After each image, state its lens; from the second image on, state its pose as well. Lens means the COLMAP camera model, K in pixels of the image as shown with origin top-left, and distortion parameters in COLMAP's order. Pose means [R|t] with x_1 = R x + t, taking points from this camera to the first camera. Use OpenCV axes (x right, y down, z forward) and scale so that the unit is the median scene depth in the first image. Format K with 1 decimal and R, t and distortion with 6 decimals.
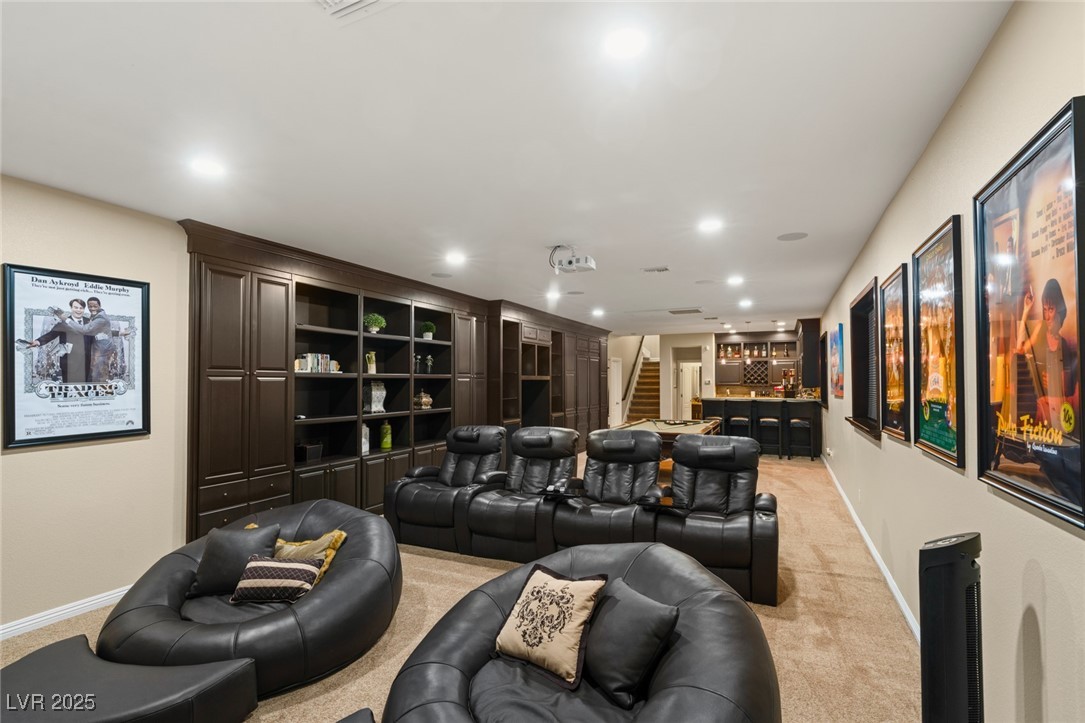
lens RADIAL K [[488.5, 0, 543.4], [0, 488.5, 367.1], [0, 0, 1]] dist [-0.007194, 0.004046]
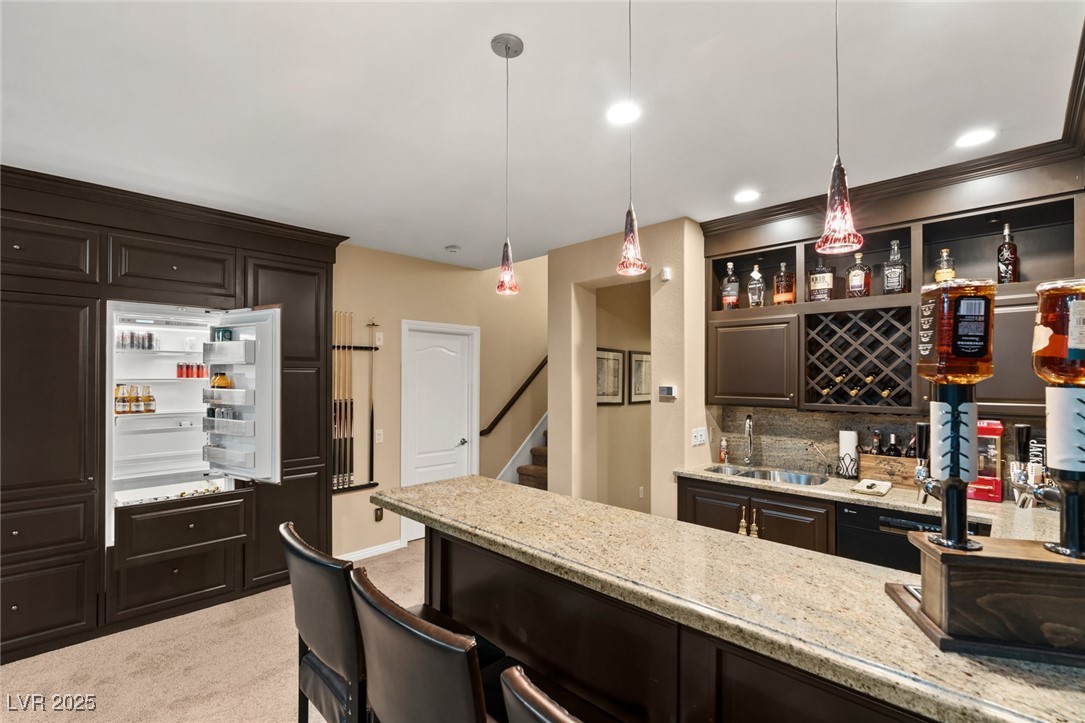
lens RADIAL K [[488.5, 0, 535.0], [0, 488.5, 380.1], [0, 0, 1]] dist [-0.007194, 0.004046]
pose [[0.944574, 0.005163, -0.328259, 0.357715], [0.000609, 0.999847, 0.017478, 0.017981], [0.328299, -0.016709, 0.944426, 0.702064]]
